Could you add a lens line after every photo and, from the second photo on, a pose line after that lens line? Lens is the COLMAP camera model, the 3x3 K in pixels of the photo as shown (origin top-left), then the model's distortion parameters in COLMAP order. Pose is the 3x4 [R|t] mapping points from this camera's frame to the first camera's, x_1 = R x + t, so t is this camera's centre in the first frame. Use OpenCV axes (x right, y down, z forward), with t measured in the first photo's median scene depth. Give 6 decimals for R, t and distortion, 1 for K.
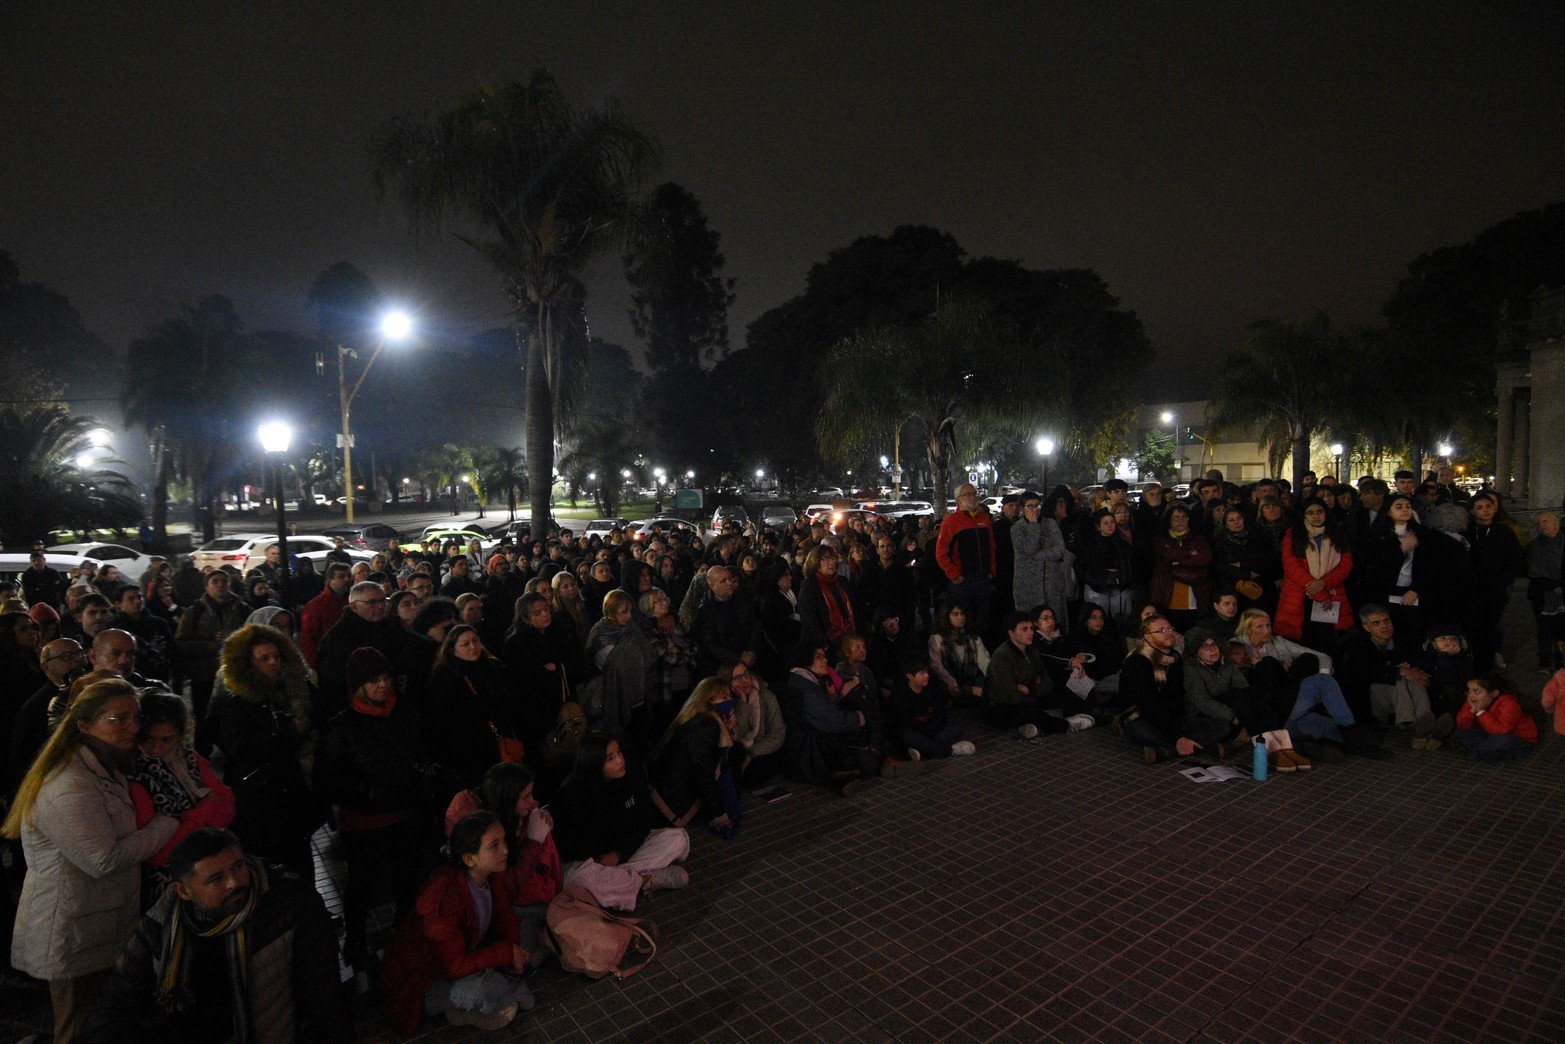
lens RADIAL K [[819.0, 0, 772.3], [0, 819.0, 521.9], [0, 0, 1]] dist [0.060980, -0.062334]
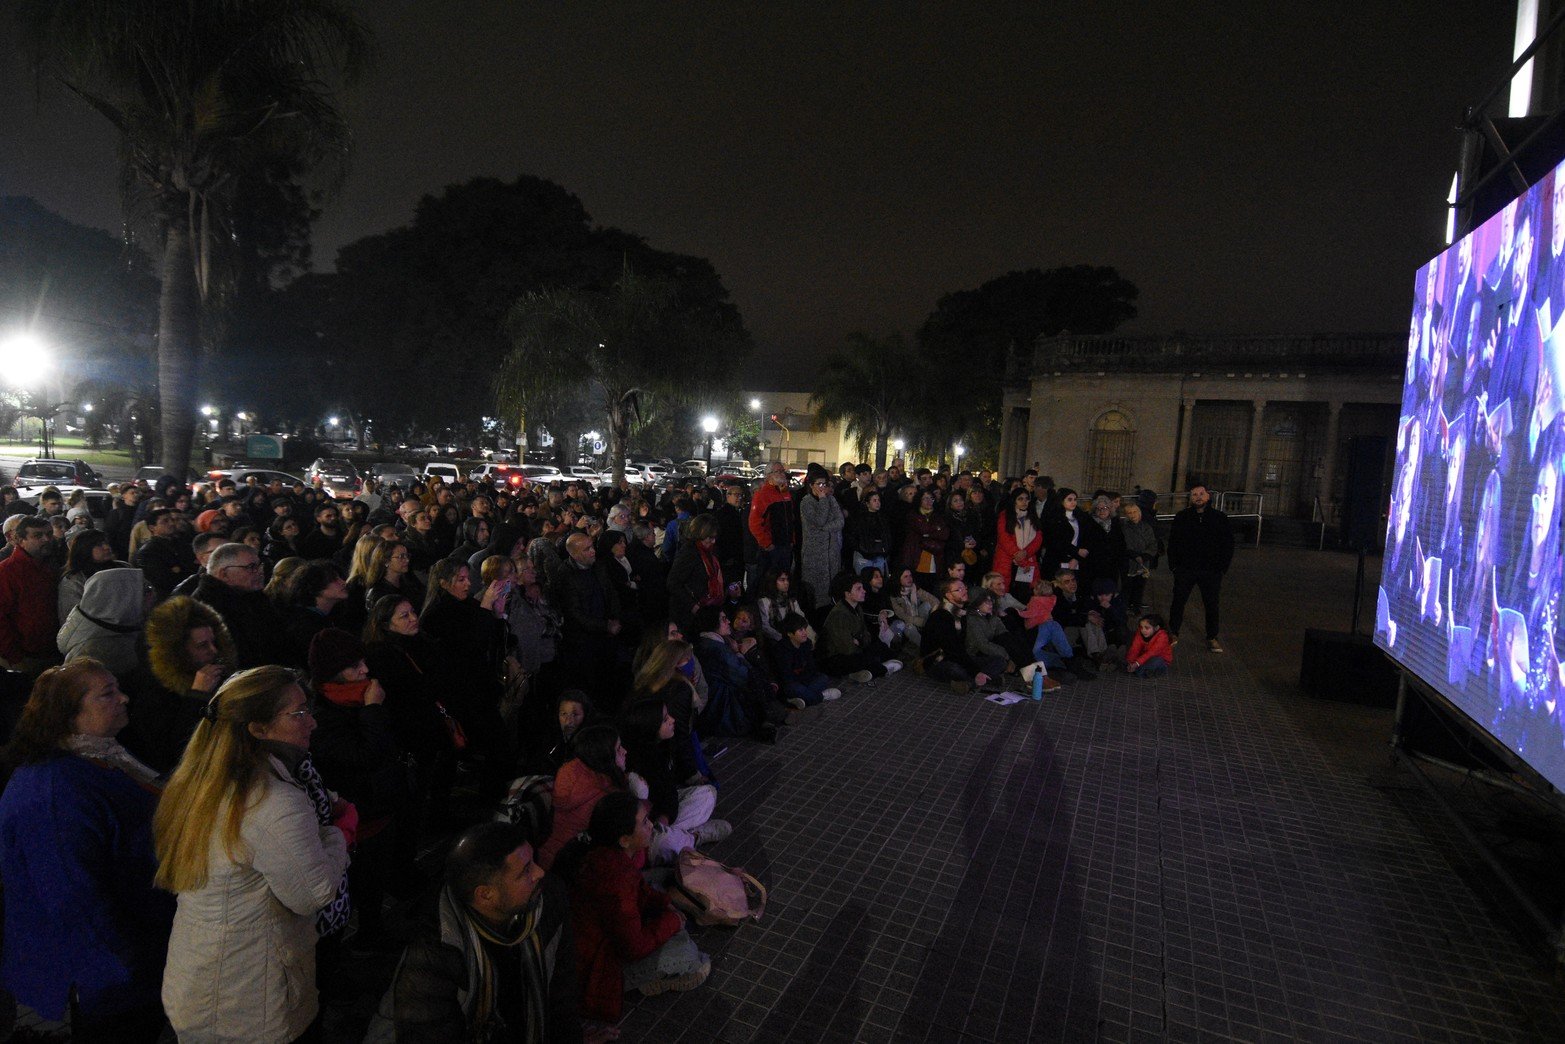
lens RADIAL K [[819.0, 0, 772.3], [0, 819.0, 521.9], [0, 0, 1]] dist [0.060980, -0.062334]
pose [[0.876302, 0.025634, 0.481080, -0.146218], [-0.045199, 0.998553, 0.029124, 0.001739], [-0.479637, -0.047266, 0.876193, 0.017520]]
